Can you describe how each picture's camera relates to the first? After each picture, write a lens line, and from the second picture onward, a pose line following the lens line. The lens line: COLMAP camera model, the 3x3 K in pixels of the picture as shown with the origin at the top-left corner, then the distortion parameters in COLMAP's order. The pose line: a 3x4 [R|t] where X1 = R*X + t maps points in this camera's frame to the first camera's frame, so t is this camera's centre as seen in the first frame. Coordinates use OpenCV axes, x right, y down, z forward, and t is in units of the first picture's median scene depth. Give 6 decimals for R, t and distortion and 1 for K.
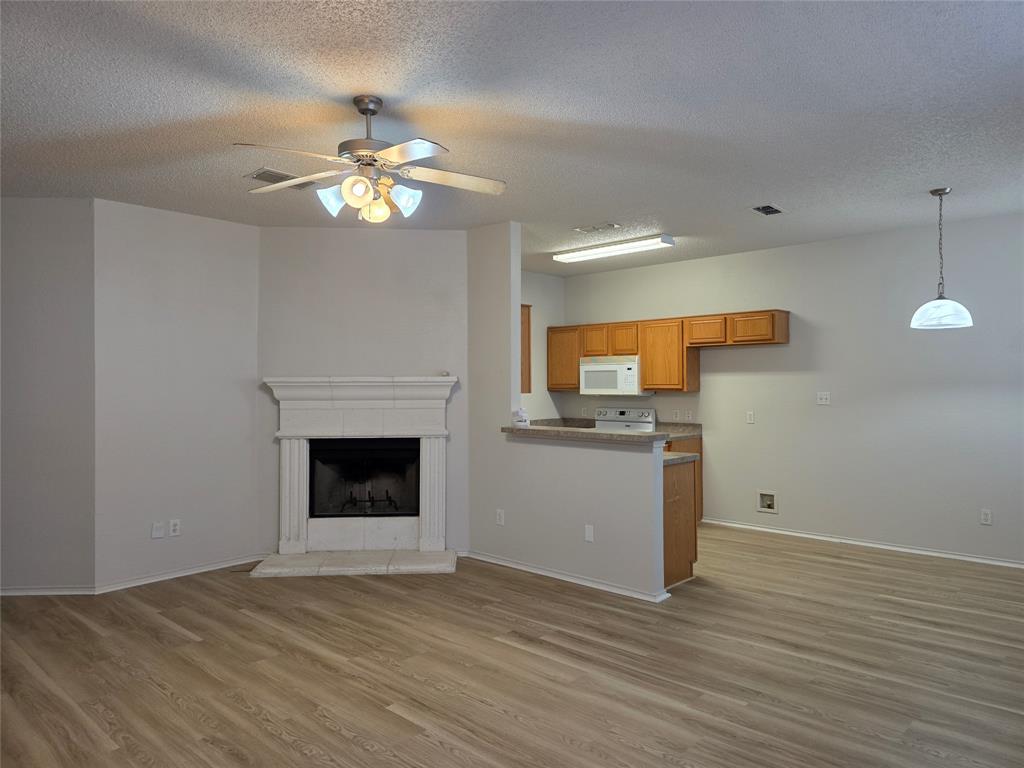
lens RADIAL K [[690.7, 0, 516.9], [0, 690.7, 386.6], [0, 0, 1]] dist [0.036461, -0.027952]
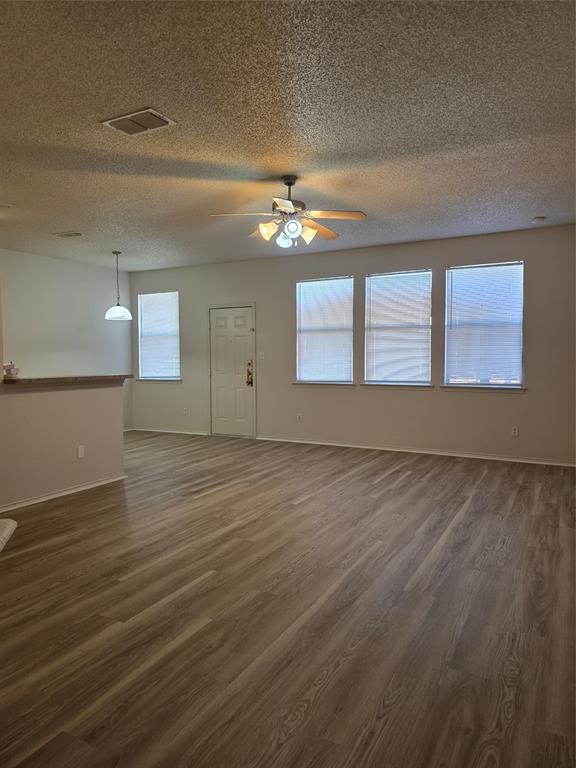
lens RADIAL K [[518.1, 0, 294.2], [0, 518.1, 383.0], [0, 0, 1]] dist [0.036461, -0.027952]
pose [[-0.257006, -0.039189, 0.965615, -1.263255], [0.014391, 0.998911, 0.044371, 0.049685], [-0.966303, 0.025300, -0.256162, 1.103427]]
